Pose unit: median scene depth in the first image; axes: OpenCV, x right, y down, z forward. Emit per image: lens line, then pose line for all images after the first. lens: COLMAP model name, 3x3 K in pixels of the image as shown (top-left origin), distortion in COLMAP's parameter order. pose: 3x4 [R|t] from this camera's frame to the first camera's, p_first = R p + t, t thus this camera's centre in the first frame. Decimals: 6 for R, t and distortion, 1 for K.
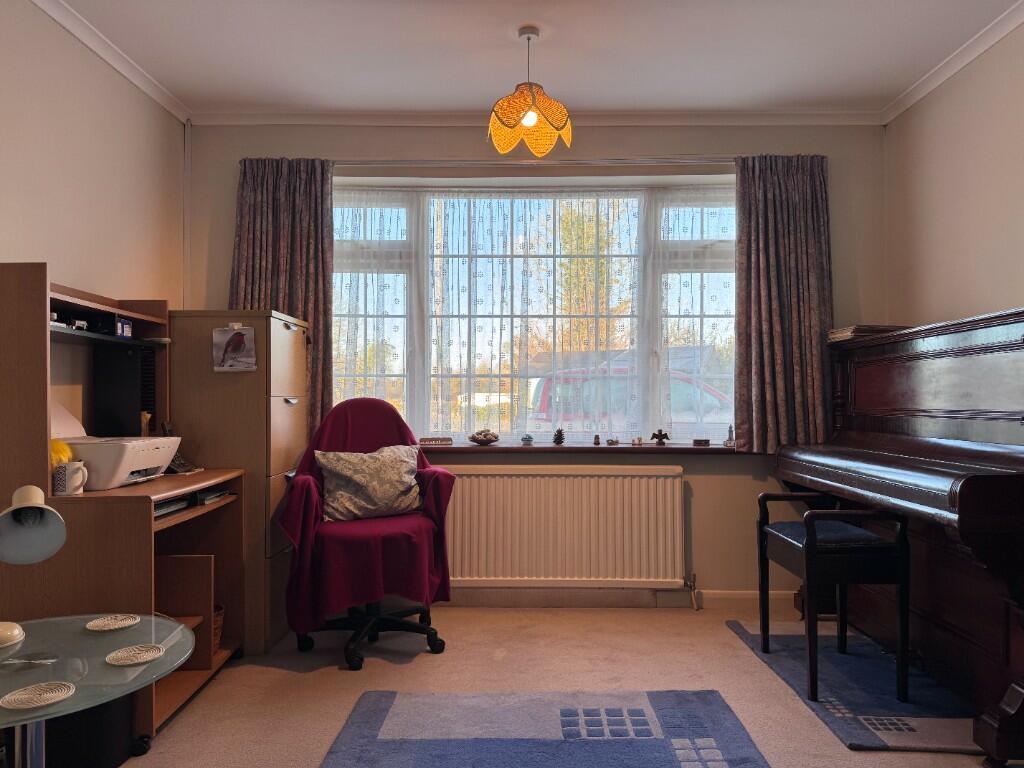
lens RADIAL K [[717.0, 0, 507.5], [0, 717.0, 383.1], [0, 0, 1]] dist [0.049496, -0.030901]
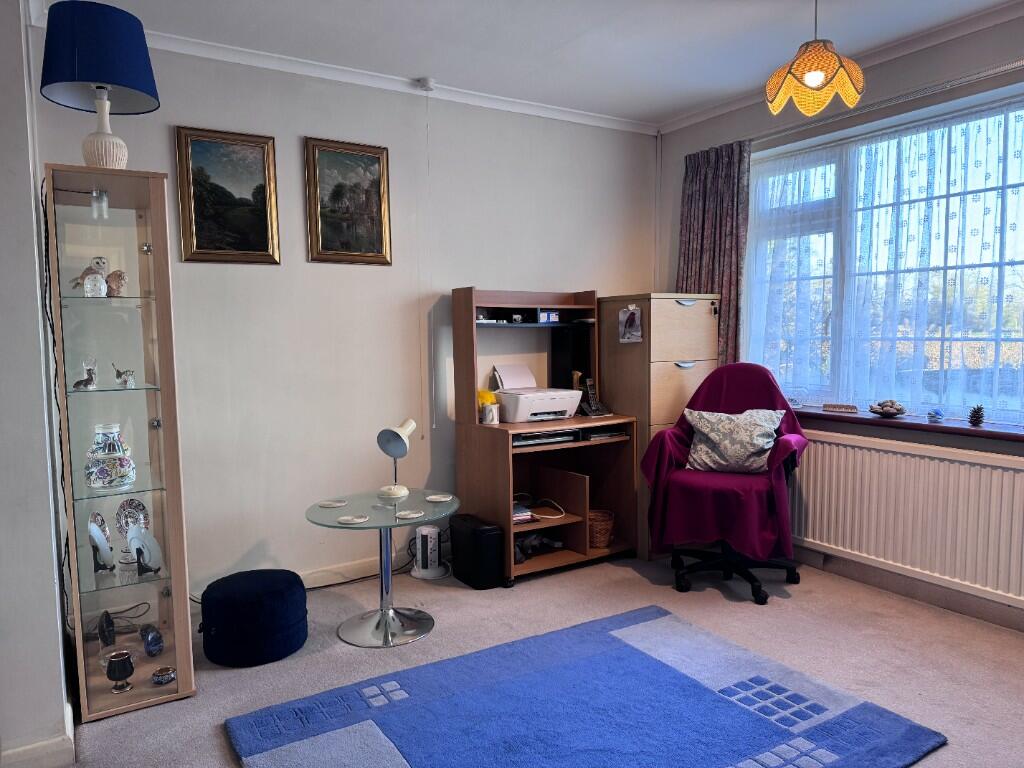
lens RADIAL K [[717.0, 0, 515.7], [0, 717.0, 385.2], [0, 0, 1]] dist [0.049496, -0.030901]
pose [[0.539191, 0.057807, -0.840198, 0.578741], [0.027932, 0.995865, 0.086442, -0.055496], [0.841720, -0.070077, 0.535347, 0.129904]]
